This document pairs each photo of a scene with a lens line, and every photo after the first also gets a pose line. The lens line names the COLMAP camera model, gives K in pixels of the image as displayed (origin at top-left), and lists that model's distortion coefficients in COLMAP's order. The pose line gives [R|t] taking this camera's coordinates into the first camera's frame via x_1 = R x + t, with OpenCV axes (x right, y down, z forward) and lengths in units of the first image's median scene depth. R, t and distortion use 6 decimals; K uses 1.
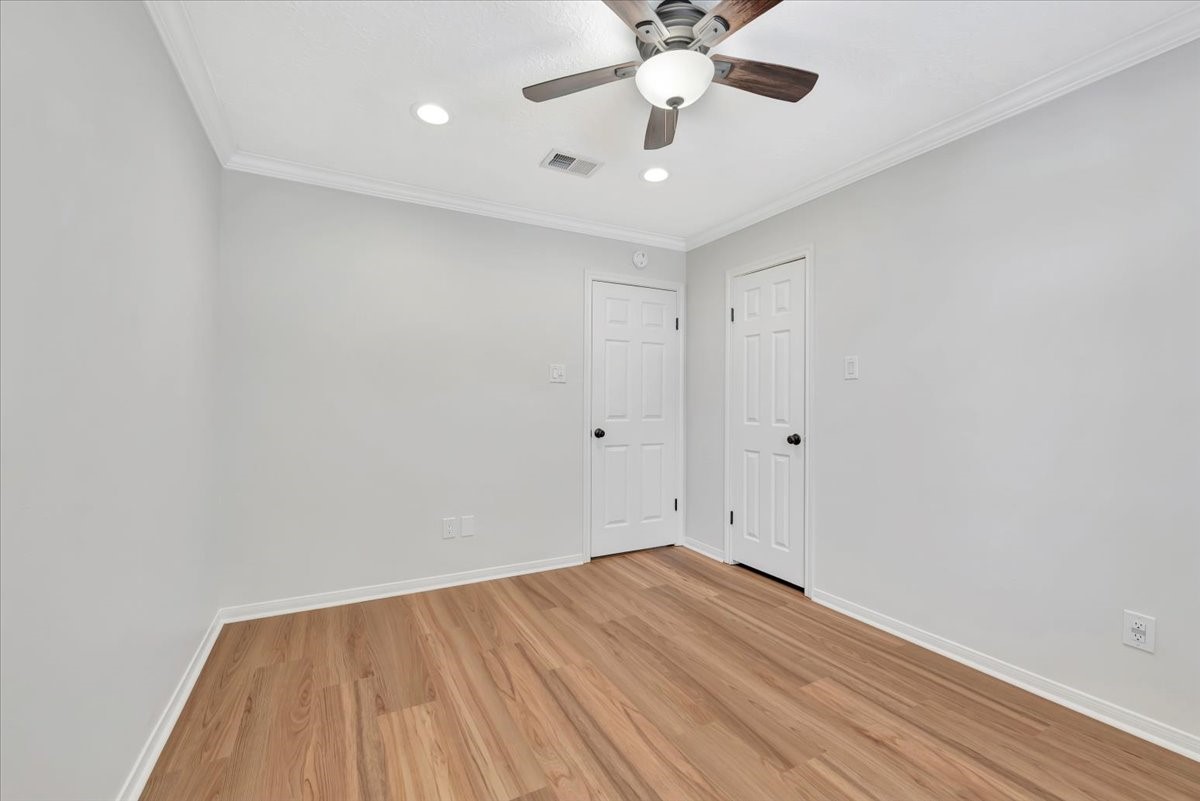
lens RADIAL K [[497.2, 0, 590.2], [0, 497.2, 398.2], [0, 0, 1]] dist [-0.001285, 0.000284]
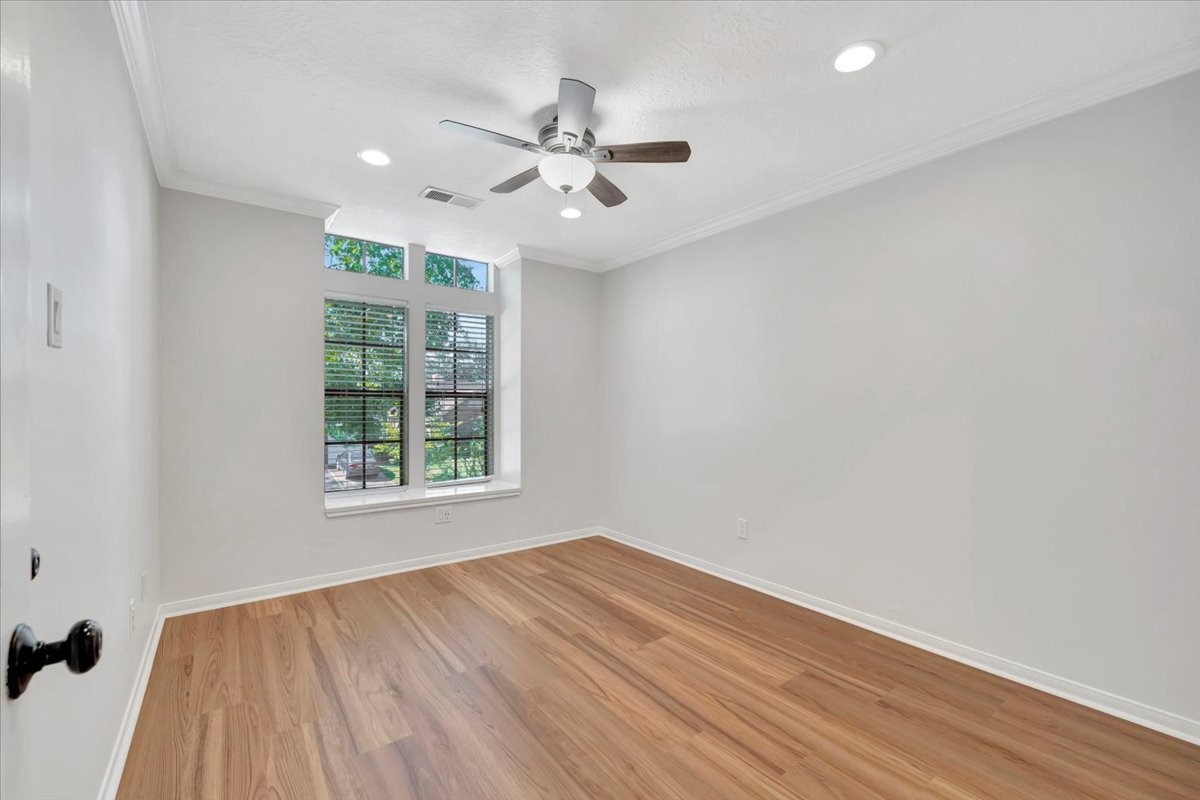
lens RADIAL K [[497.2, 0, 590.2], [0, 497.2, 397.7], [0, 0, 1]] dist [-0.001285, 0.000284]
pose [[-0.988367, -0.011453, -0.151655, 0.266603], [-0.007148, 0.999557, -0.028906, 0.015018], [0.151919, -0.027486, -0.988011, 2.028972]]
